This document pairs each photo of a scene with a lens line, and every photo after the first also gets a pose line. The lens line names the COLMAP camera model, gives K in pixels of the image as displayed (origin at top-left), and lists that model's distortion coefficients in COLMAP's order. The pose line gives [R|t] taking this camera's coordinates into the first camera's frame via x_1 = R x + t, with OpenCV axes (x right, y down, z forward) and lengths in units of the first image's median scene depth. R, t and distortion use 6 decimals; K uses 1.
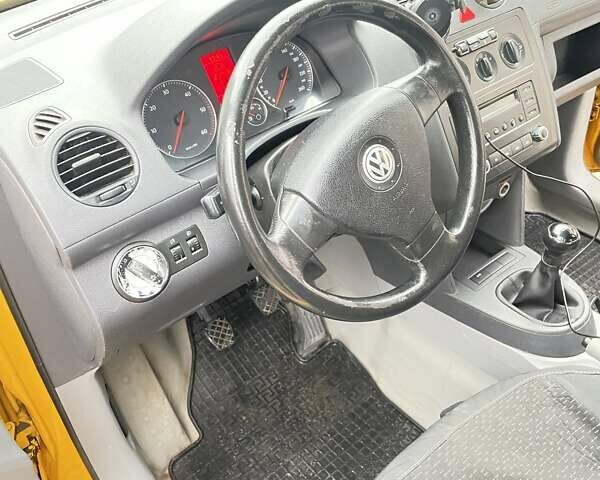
lens RADIAL K [[612.1, 0, 300.0], [0, 612.1, 240.0], [0, 0, 1]] dist [0.057957, -0.017744]
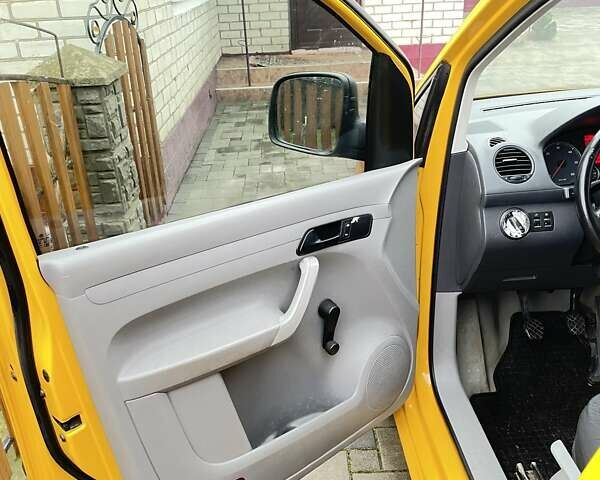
lens RADIAL K [[612.1, 0, 300.0], [0, 612.1, 240.0], [0, 0, 1]] dist [0.057957, -0.017744]
pose [[0.811913, 0.265985, -0.519662, 0.202706], [-0.370936, 0.922426, -0.107408, 0.540724], [0.450781, 0.279967, 0.847594, -0.888415]]
